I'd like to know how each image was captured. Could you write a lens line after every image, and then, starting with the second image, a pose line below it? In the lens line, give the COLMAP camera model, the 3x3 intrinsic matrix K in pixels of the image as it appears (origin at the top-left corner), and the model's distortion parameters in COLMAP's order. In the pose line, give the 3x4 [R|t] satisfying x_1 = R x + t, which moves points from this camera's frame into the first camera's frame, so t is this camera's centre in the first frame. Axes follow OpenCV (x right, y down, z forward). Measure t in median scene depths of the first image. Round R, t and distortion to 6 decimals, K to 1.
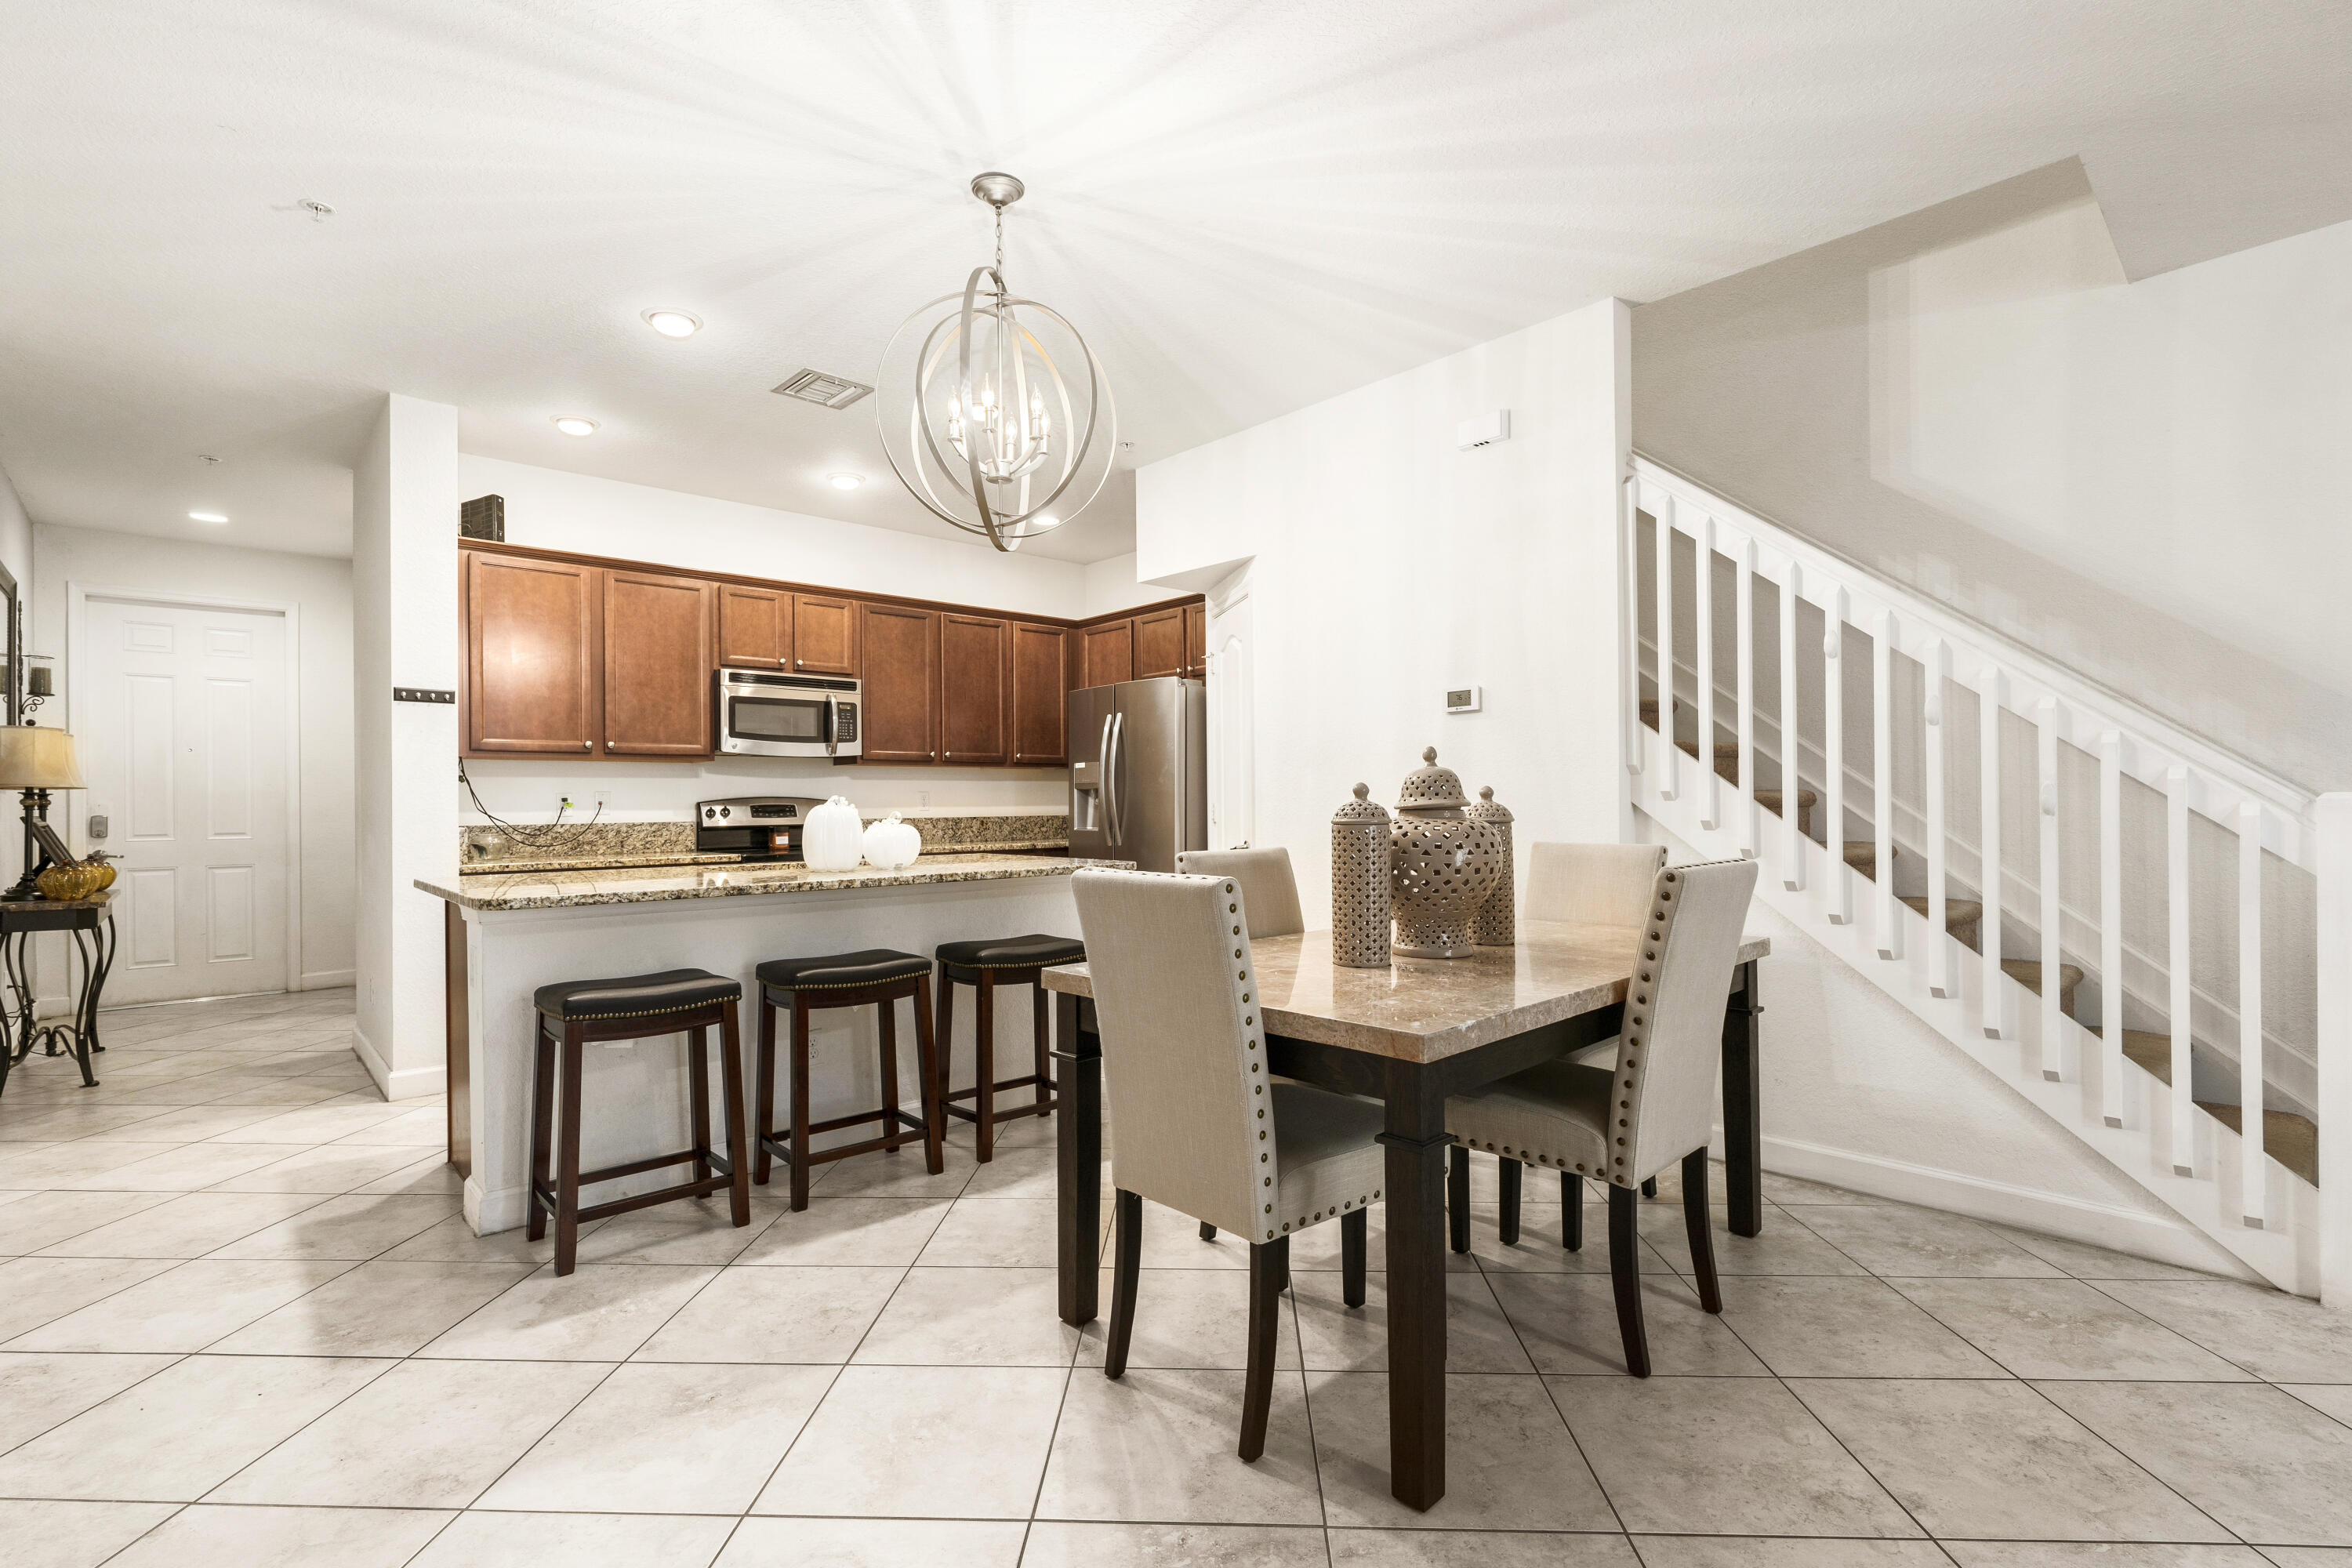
lens RADIAL K [[1077.2, 0, 1158.5], [0, 1077.2, 798.1], [0, 0, 1]] dist [-0.011725, 0.004697]
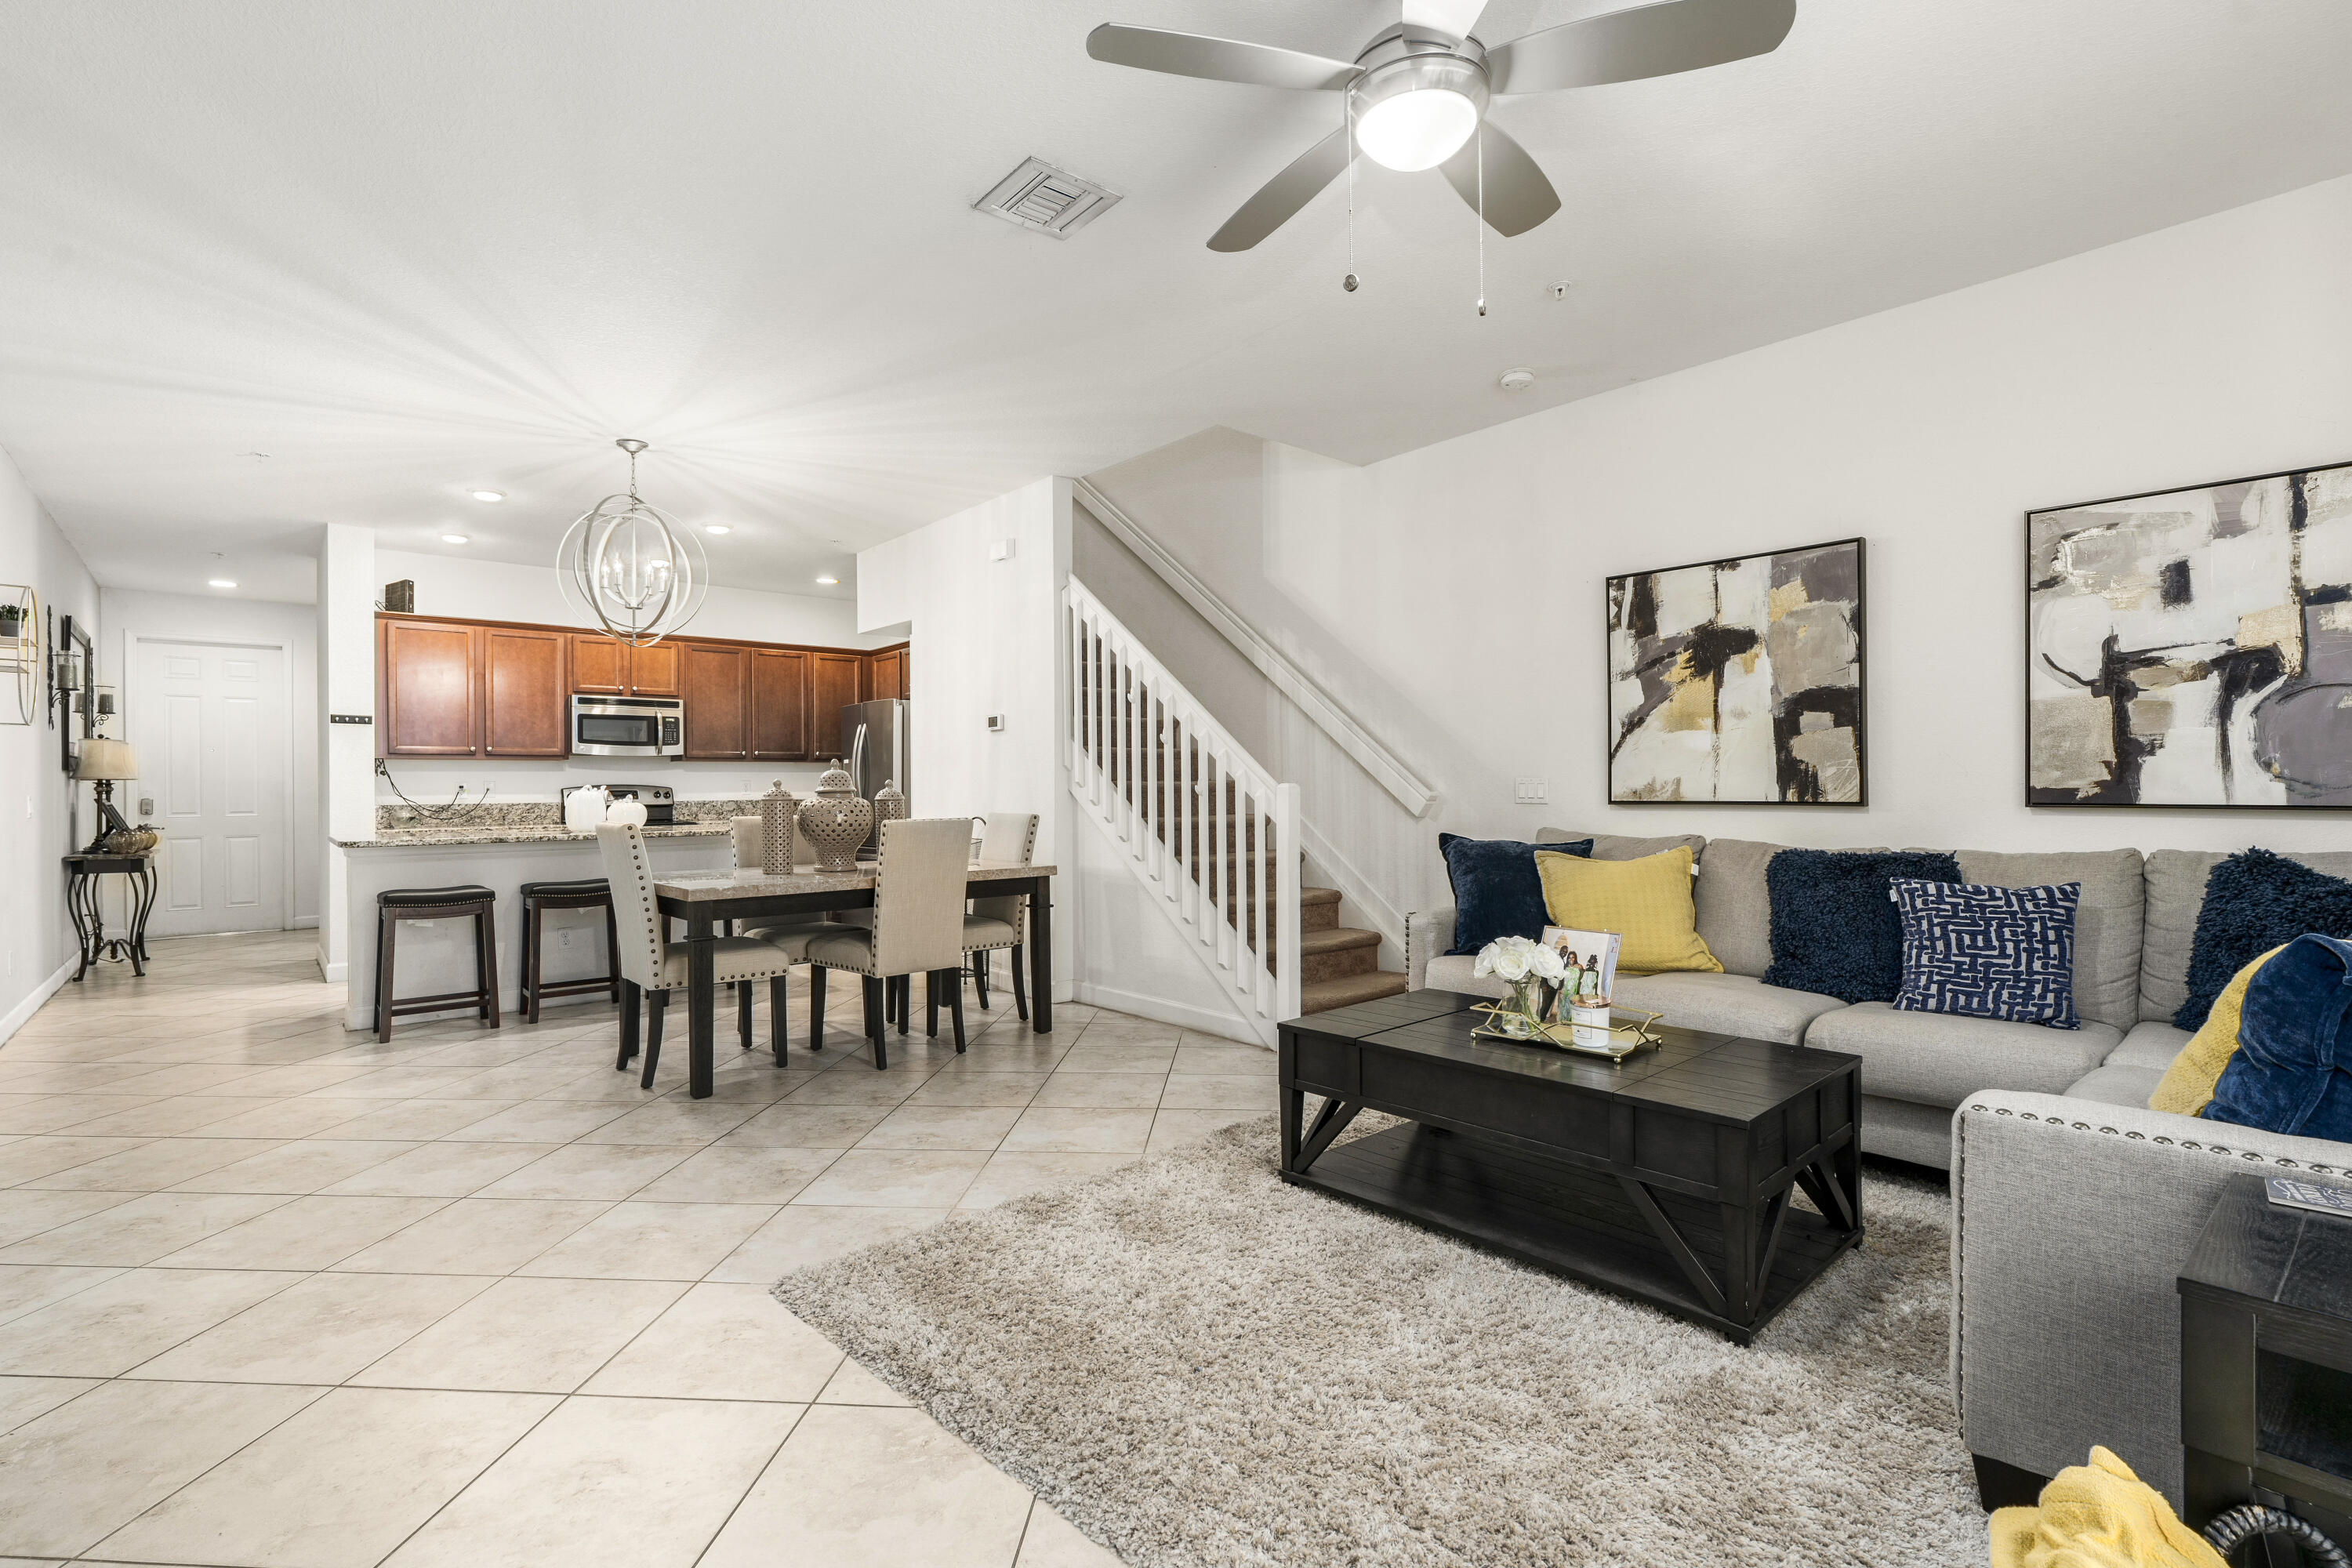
lens RADIAL K [[1077.2, 0, 1161.6], [0, 1077.2, 783.2], [0, 0, 1]] dist [-0.011725, 0.004697]
pose [[0.999673, -0.000916, -0.025567, 0.458404], [0.000926, 1.000000, 0.000355, -0.003510], [0.025567, -0.000379, 0.999673, -0.449039]]
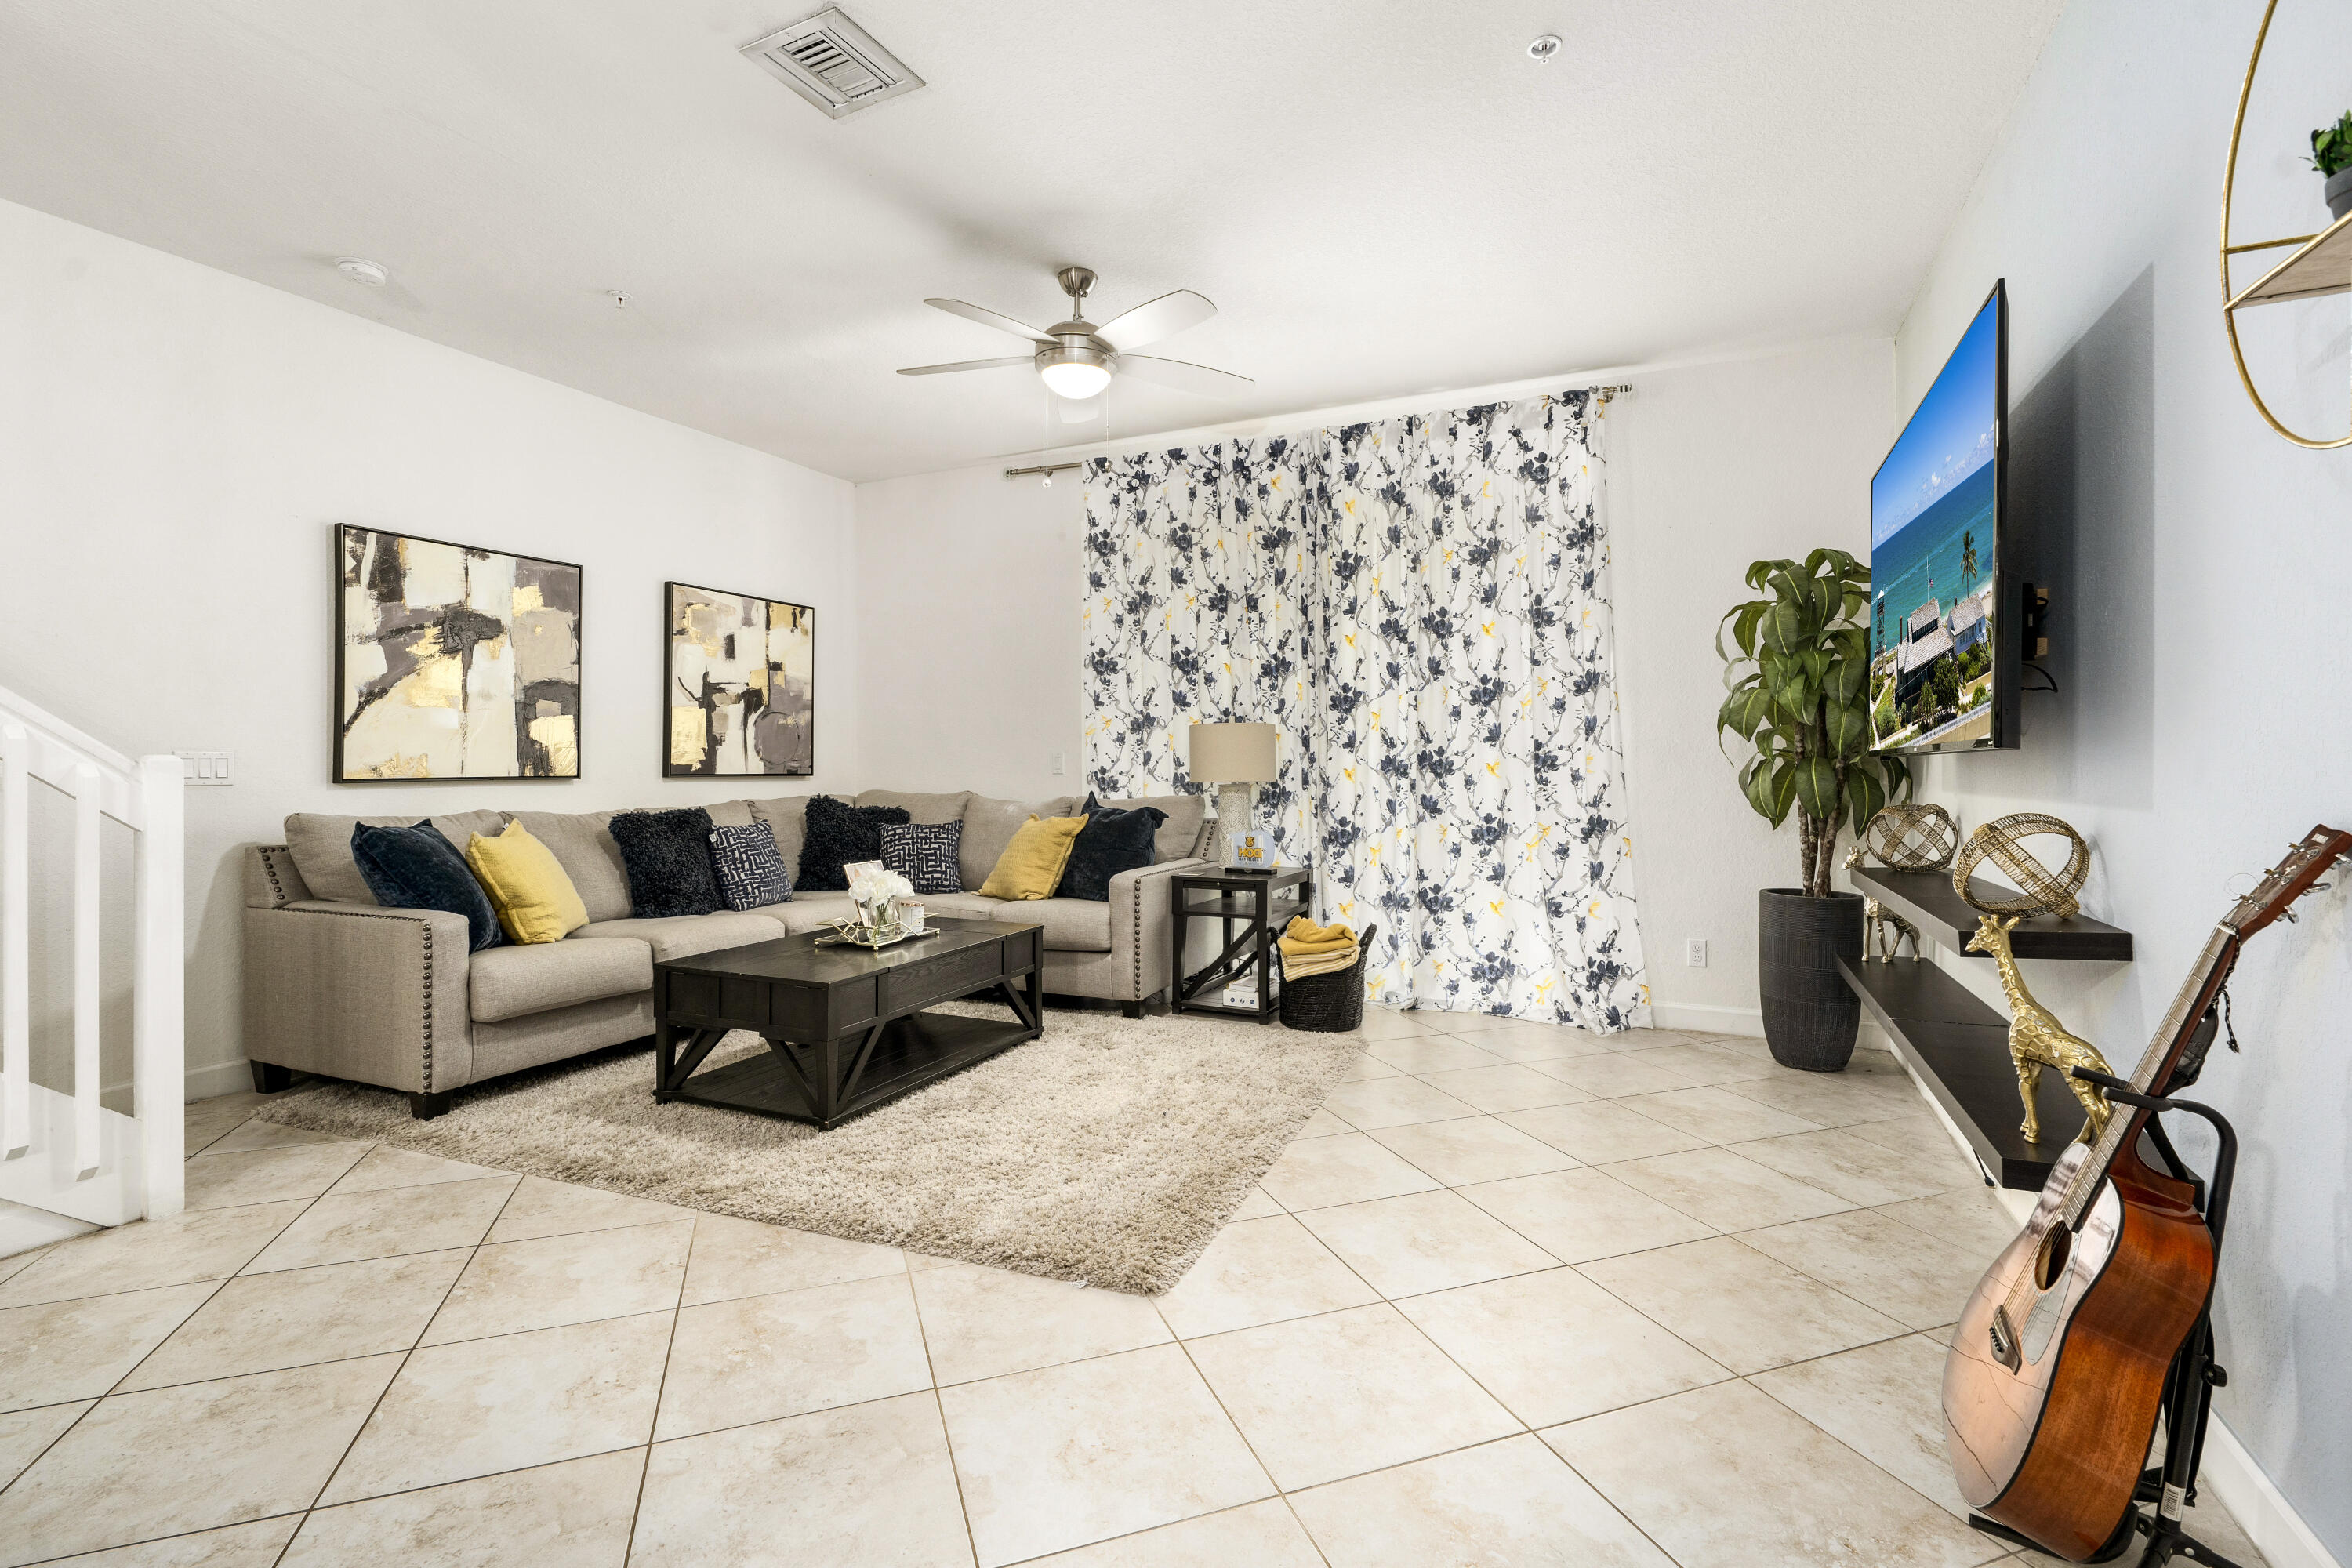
lens RADIAL K [[1077.2, 0, 1190.3], [0, 1077.2, 755.7], [0, 0, 1]] dist [-0.011725, 0.004697]
pose [[-0.397603, 0.009531, 0.917508, -0.172624], [-0.001634, 0.999937, -0.011096, 0.002506], [-0.917556, -0.005911, -0.397562, 0.221255]]
